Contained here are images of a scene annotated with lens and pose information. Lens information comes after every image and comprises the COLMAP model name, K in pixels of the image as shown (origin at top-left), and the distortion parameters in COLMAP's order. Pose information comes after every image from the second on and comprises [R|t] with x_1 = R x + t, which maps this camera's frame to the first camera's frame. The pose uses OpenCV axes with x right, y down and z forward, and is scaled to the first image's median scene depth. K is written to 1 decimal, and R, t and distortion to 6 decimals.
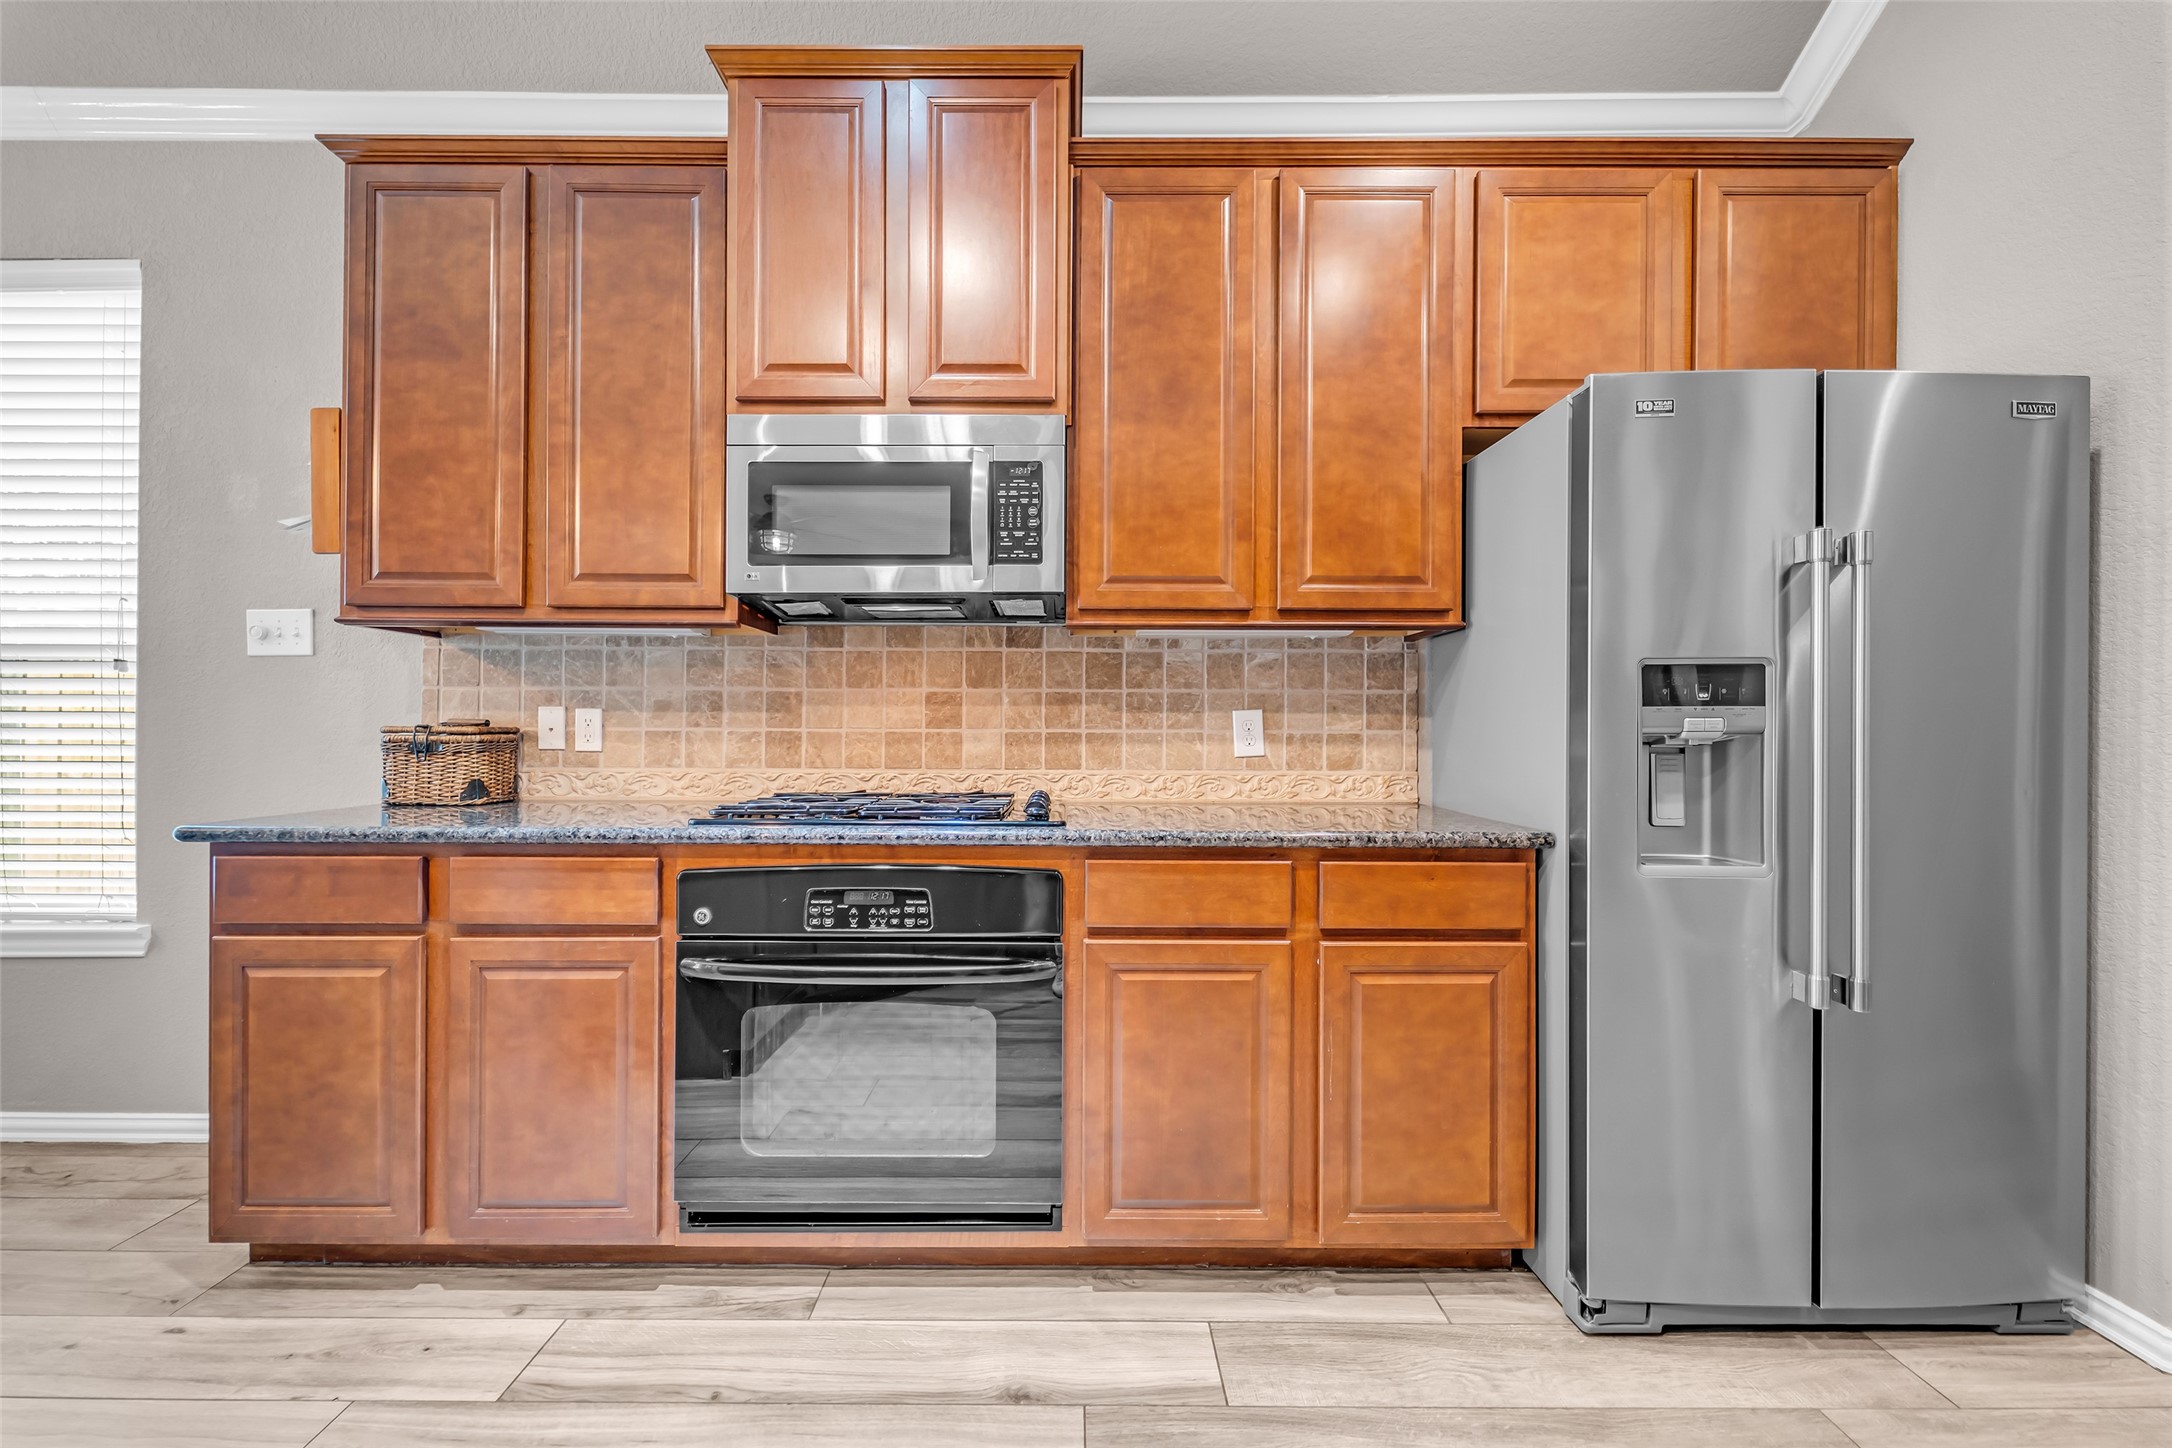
lens RADIAL K [[870.1, 0, 1077.0], [0, 870.1, 723.7], [0, 0, 1]] dist [0.002810, -0.002096]
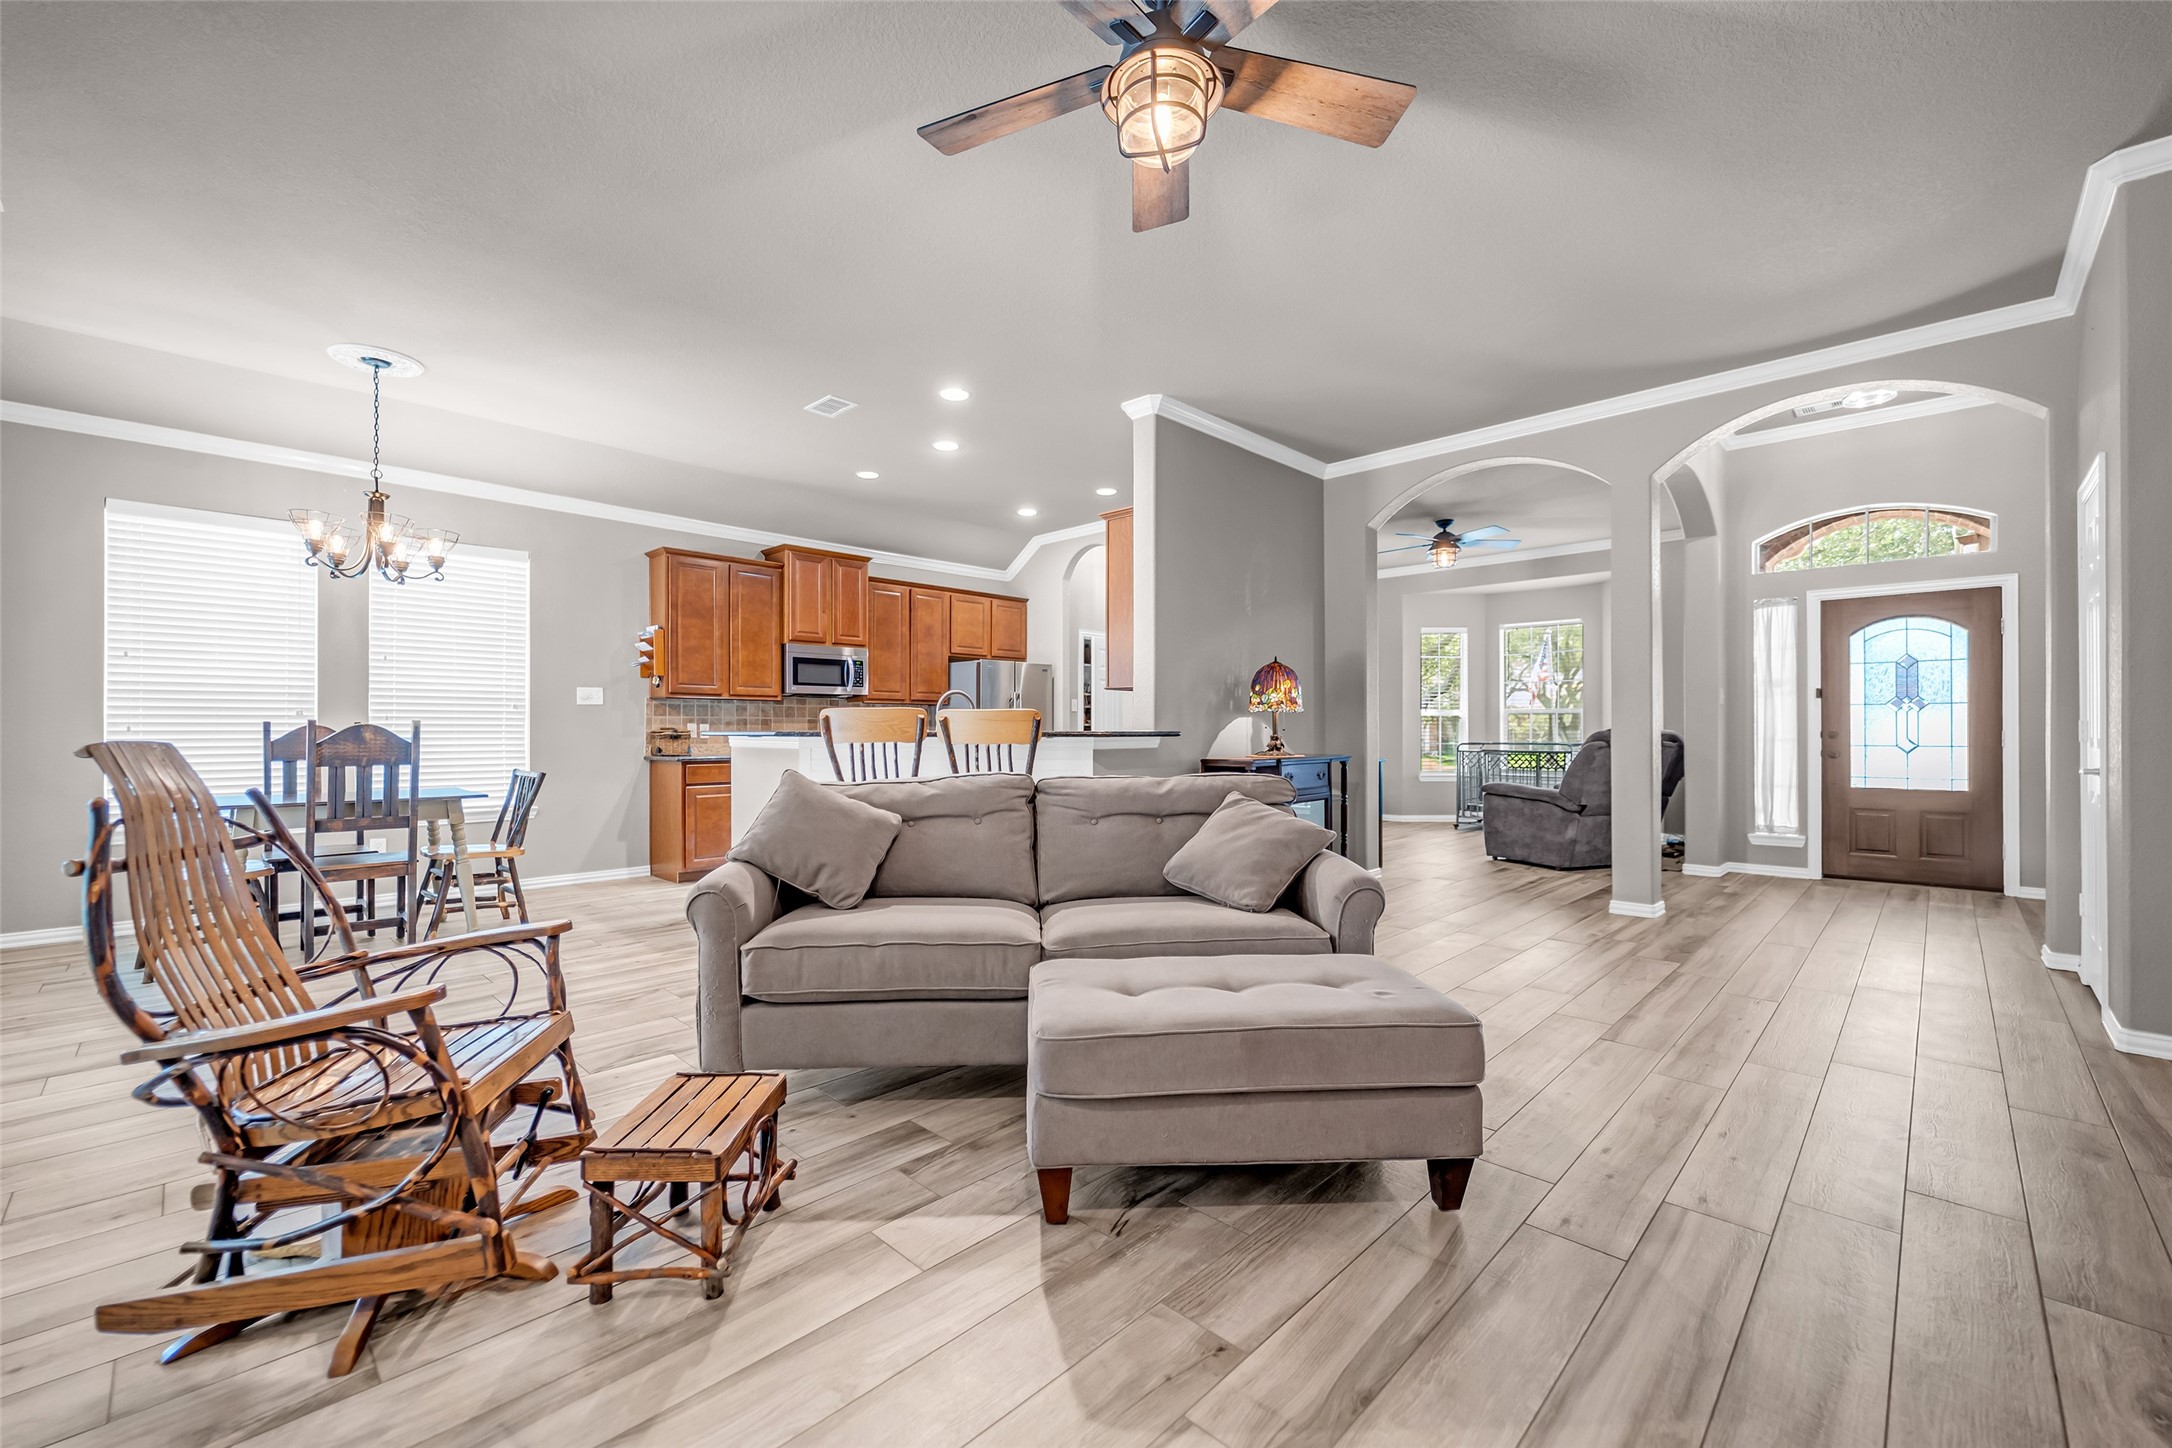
lens RADIAL K [[870.1, 0, 1074.8], [0, 870.1, 725.3], [0, 0, 1]] dist [0.002810, -0.002096]
pose [[0.698581, -0.001817, 0.715529, -2.098562], [0.001891, 0.999998, 0.000693, -0.015113], [-0.715529, 0.000869, 0.698583, -2.317195]]
